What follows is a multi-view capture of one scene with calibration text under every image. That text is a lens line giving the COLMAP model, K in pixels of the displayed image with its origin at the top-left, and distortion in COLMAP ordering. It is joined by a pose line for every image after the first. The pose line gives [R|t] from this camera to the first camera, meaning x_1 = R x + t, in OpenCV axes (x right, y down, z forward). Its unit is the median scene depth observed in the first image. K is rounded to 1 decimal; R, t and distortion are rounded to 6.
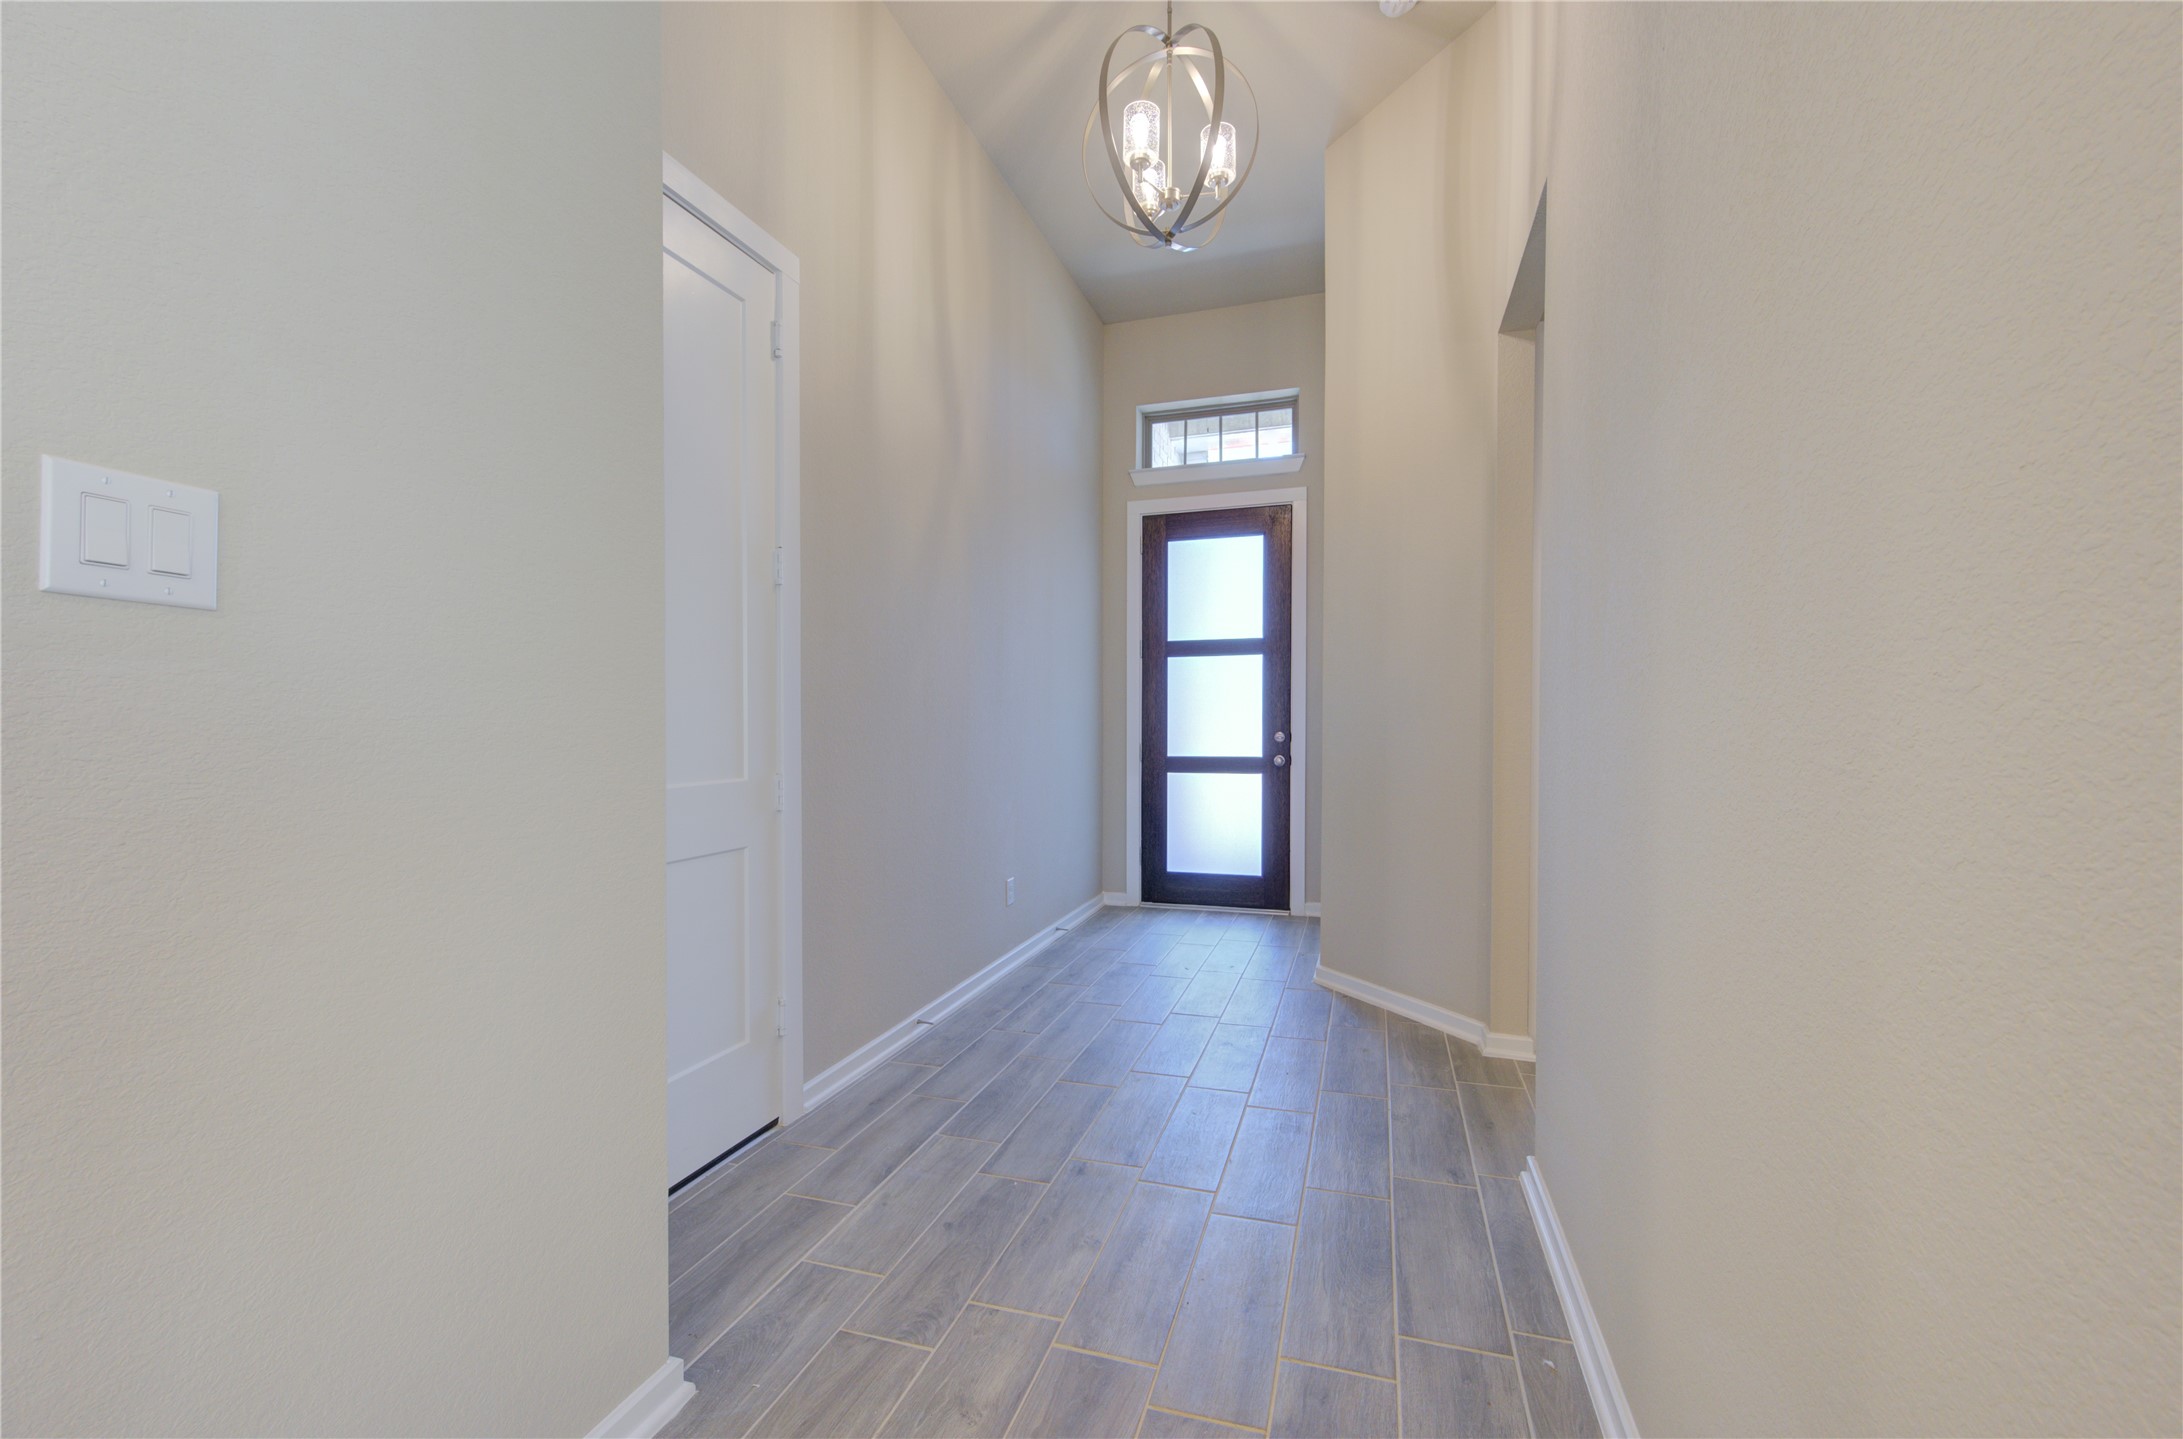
lens RADIAL K [[901.1, 0, 1088.2], [0, 901.1, 767.2], [0, 0, 1]] dist [0.011111, -0.000070]
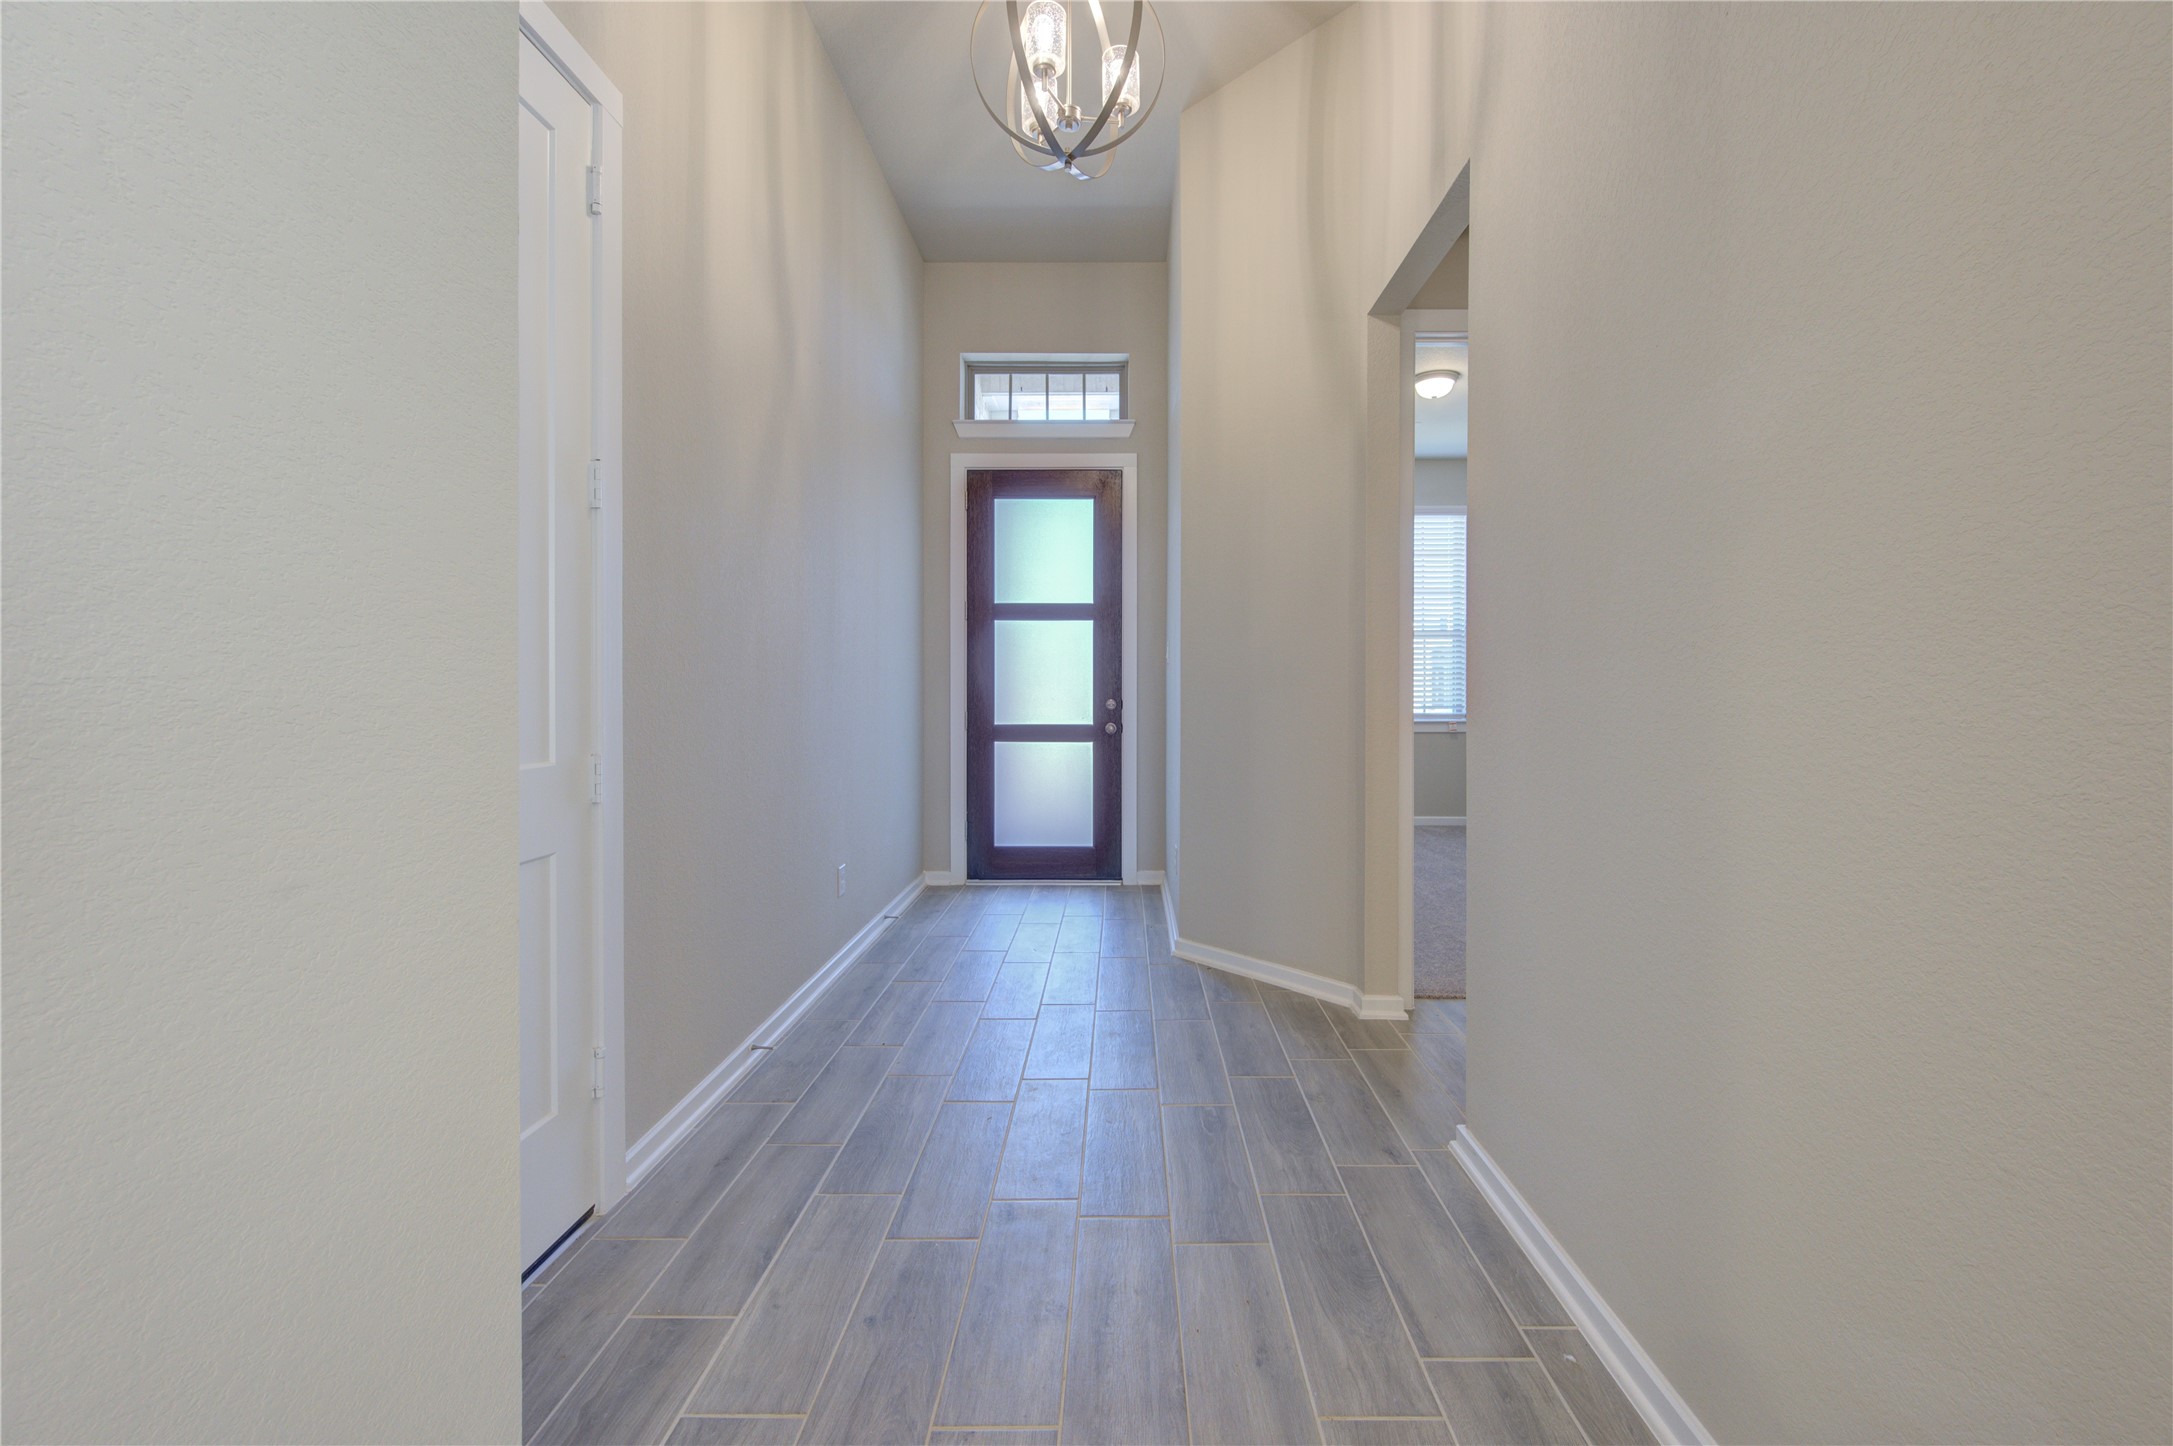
lens RADIAL K [[865.8, 0, 1074.7], [0, 865.8, 720.4], [0, 0, 1]] dist [0.002323, -0.000062]
pose [[0.953732, -0.005492, 0.300608, -0.158910], [0.008900, 0.999911, -0.009969, -0.010035], [-0.300526, 0.012183, 0.953696, 0.159902]]
